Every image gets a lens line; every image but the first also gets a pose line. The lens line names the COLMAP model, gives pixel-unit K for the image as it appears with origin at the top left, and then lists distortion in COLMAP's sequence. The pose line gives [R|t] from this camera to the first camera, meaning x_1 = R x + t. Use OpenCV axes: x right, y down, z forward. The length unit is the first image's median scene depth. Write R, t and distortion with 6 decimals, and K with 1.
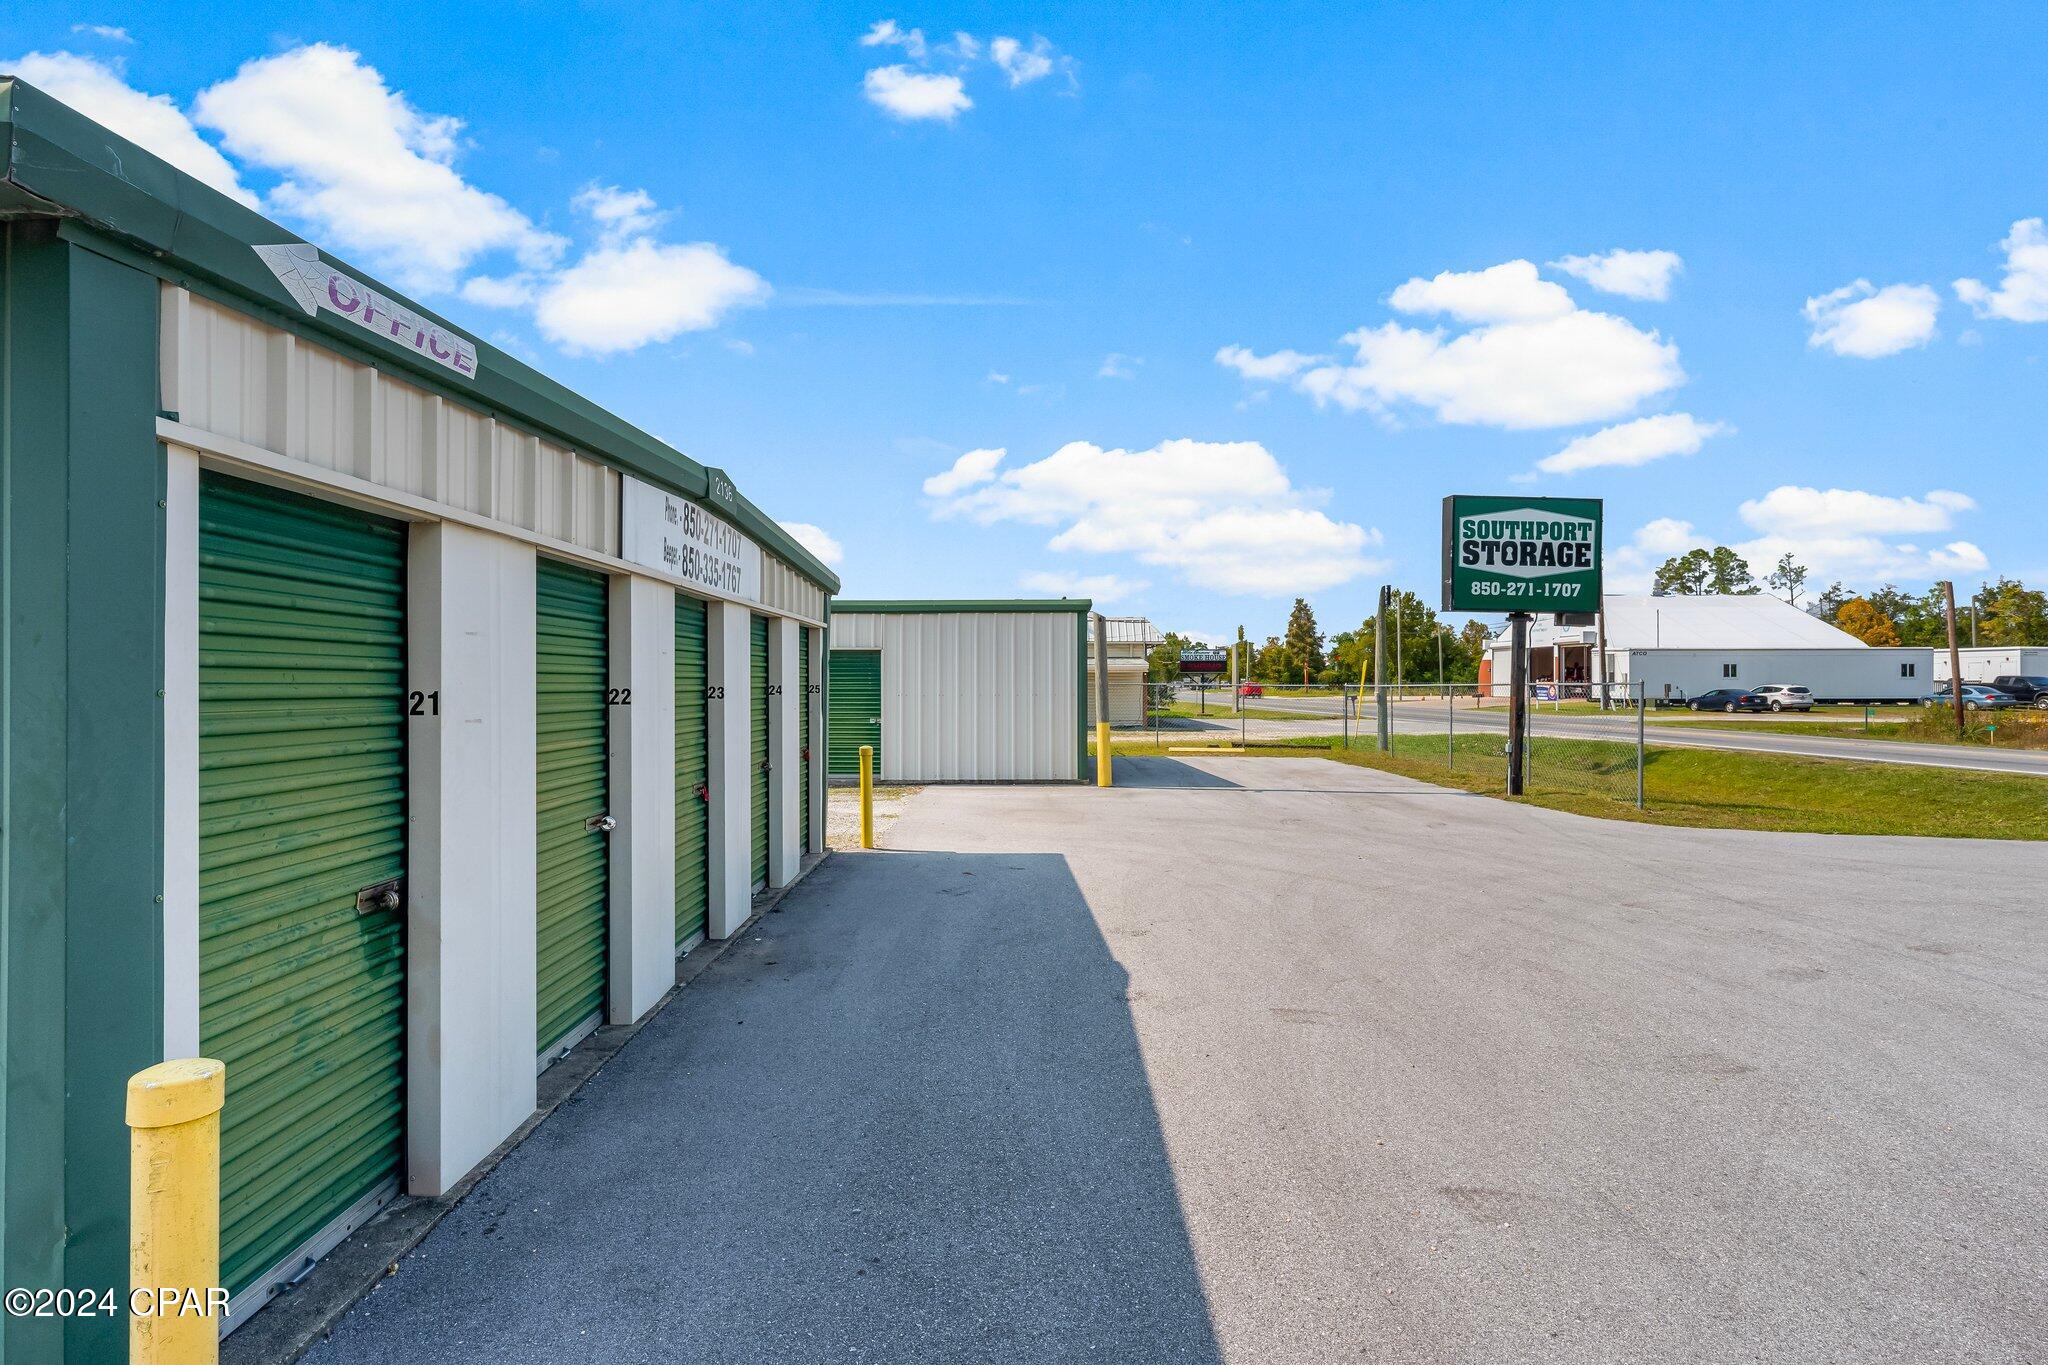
lens RADIAL K [[971.4, 0, 1024.0], [0, 971.4, 682.5], [0, 0, 1]] dist [0.001308, -0.000474]
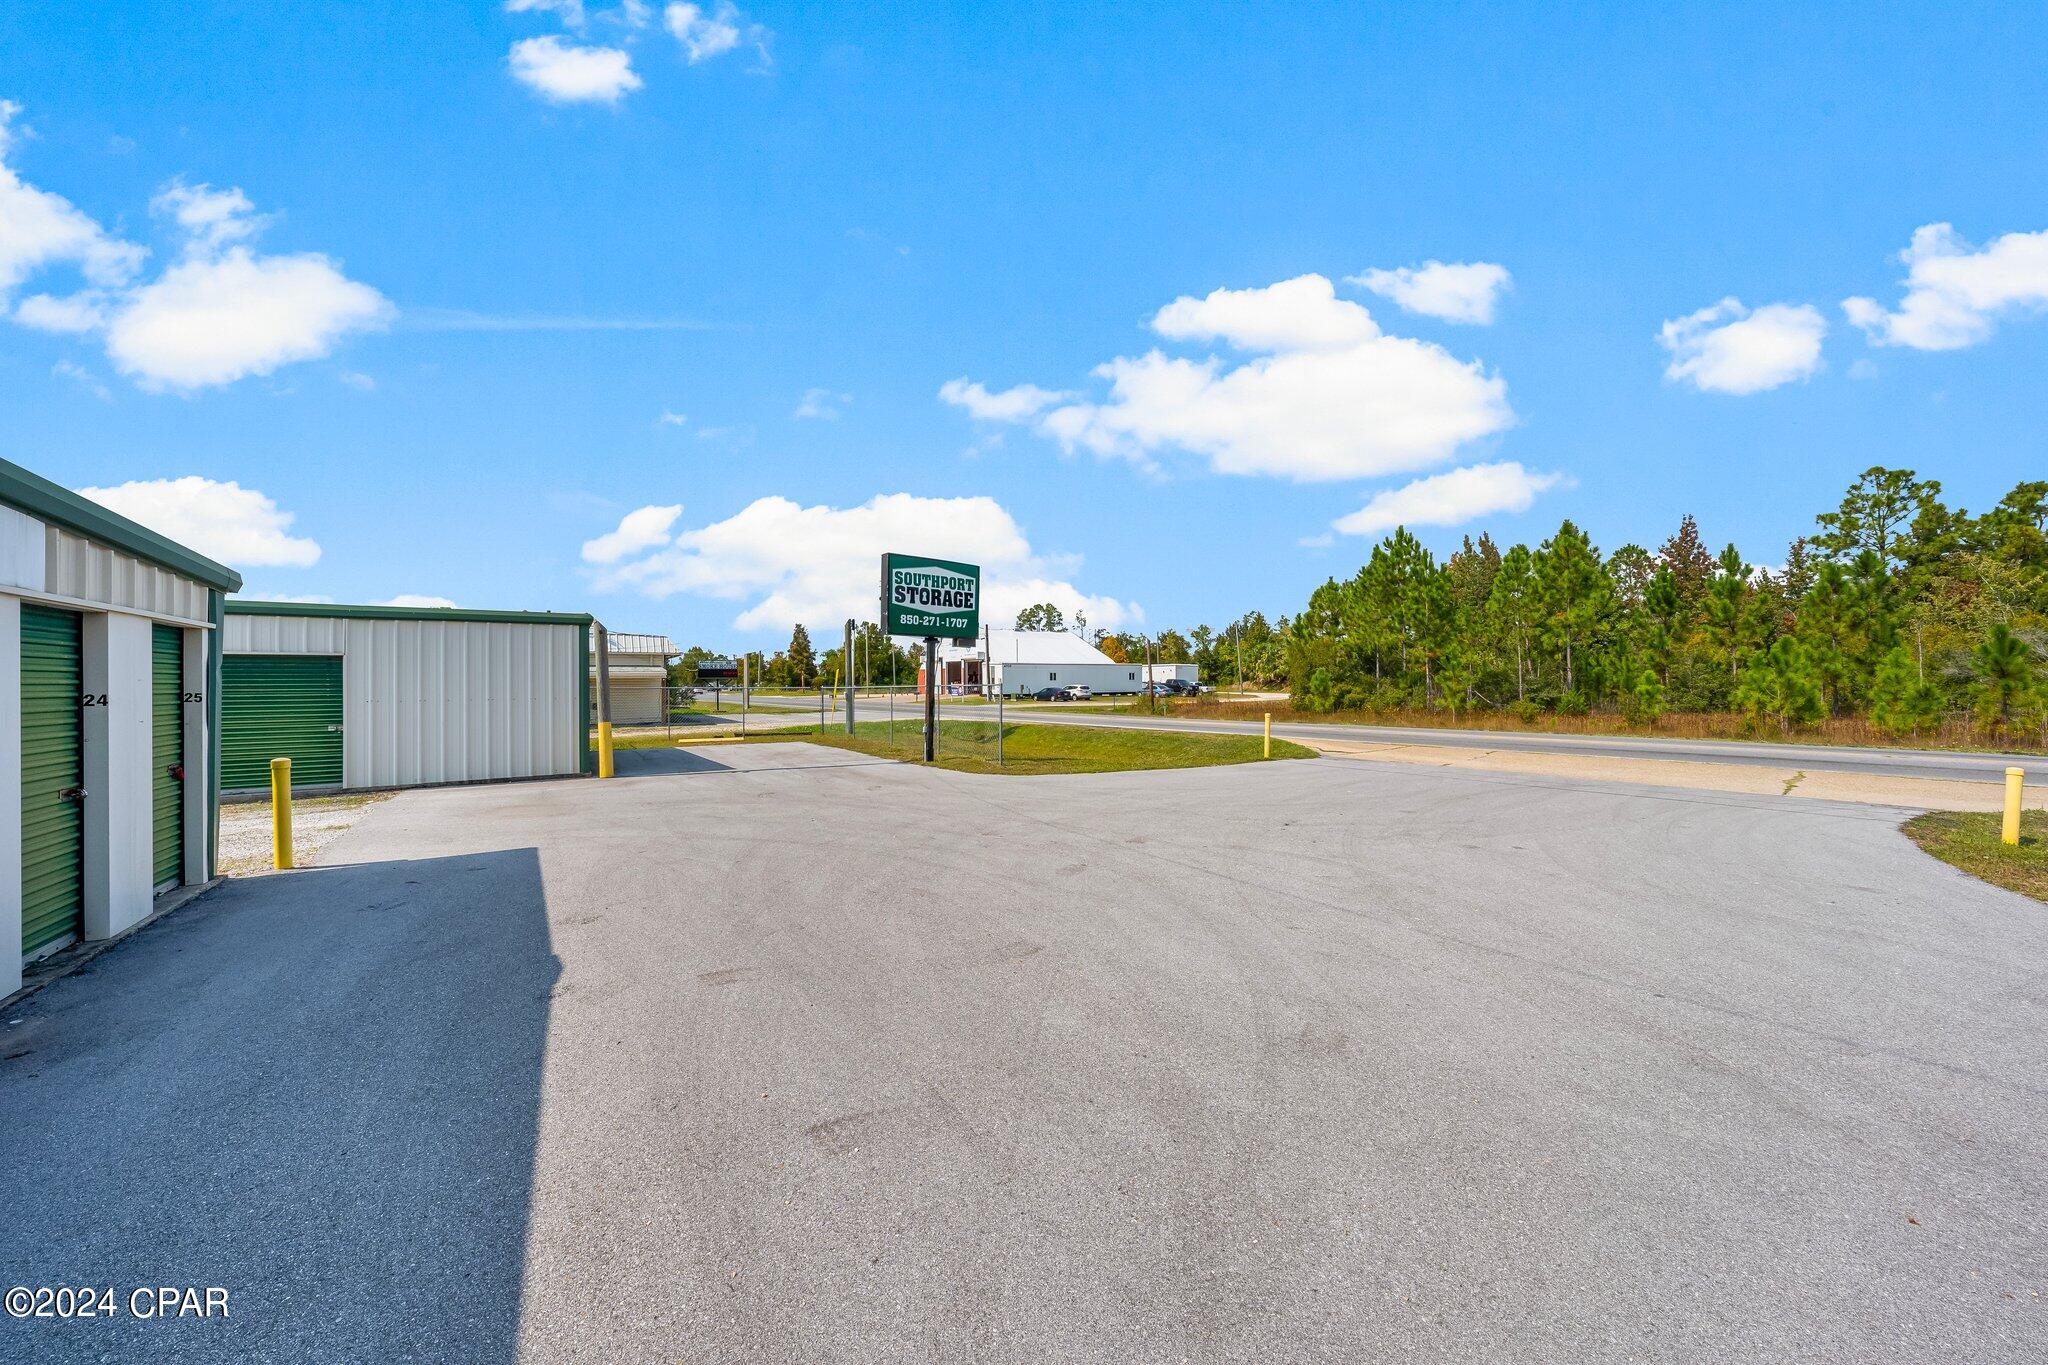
lens RADIAL K [[704.3, 0, 1024.0], [0, 704.3, 682.5], [0, 0, 1]] dist [0.000521, -0.000002]
pose [[0.833543, -0.005008, 0.552432, 0.037799], [0.007213, 0.999972, -0.001817, -0.000188], [-0.552408, 0.005500, 0.833556, 0.034034]]
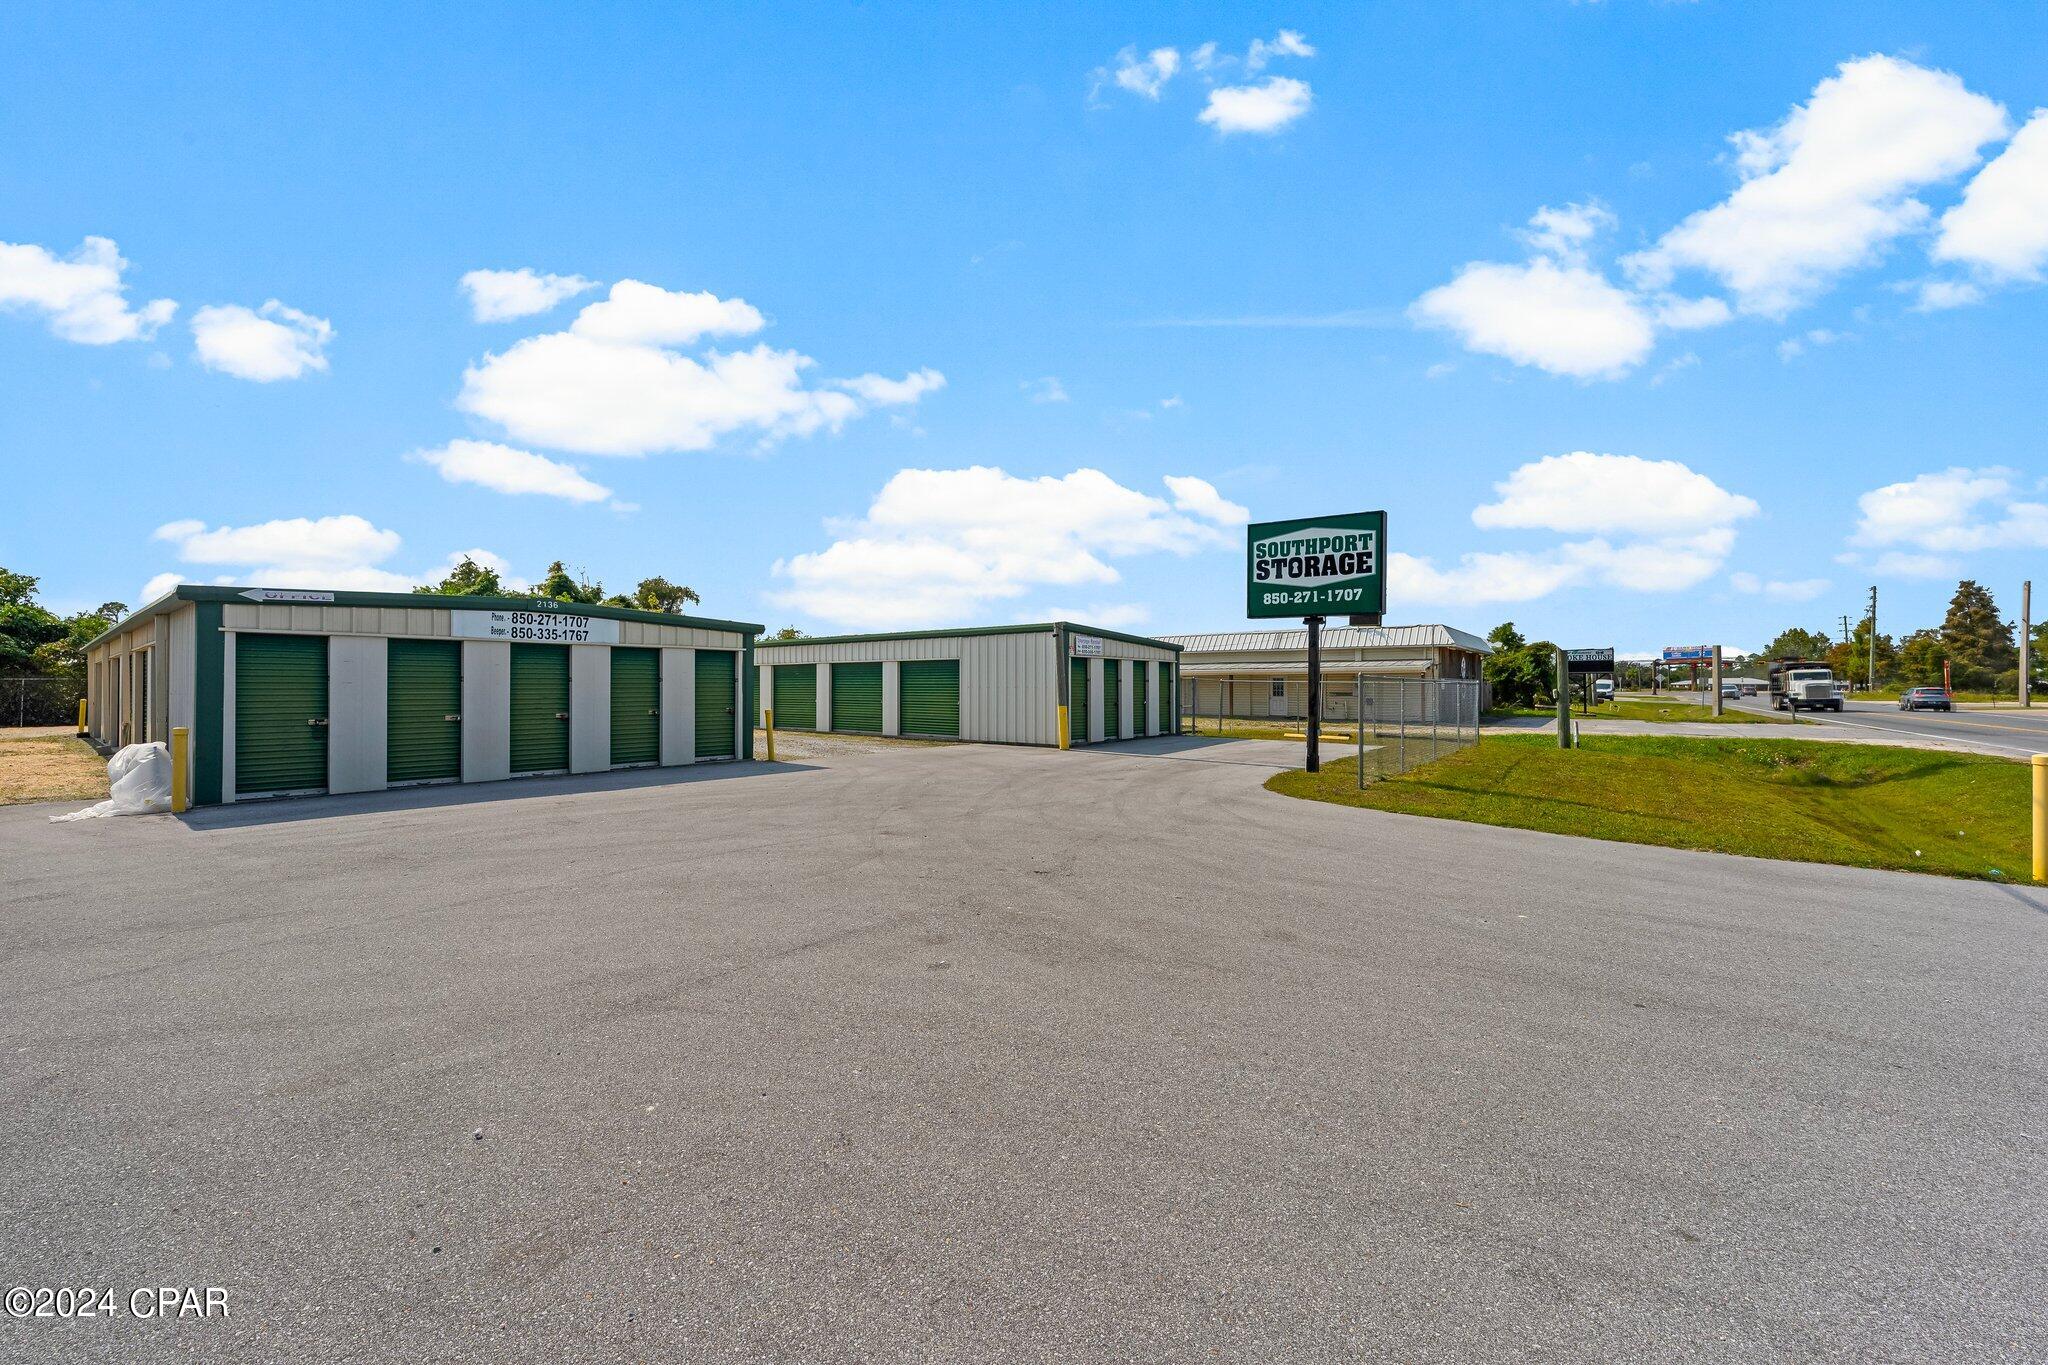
lens RADIAL K [[781.3, 0, 1024.0], [0, 781.3, 682.5], [0, 0, 1]] dist [-0.000758, -0.000073]
pose [[0.782105, -0.002000, -0.623144, 0.829820], [-0.000366, 0.999993, -0.003669, 0.010807], [0.623147, 0.003098, 0.782099, 0.049127]]
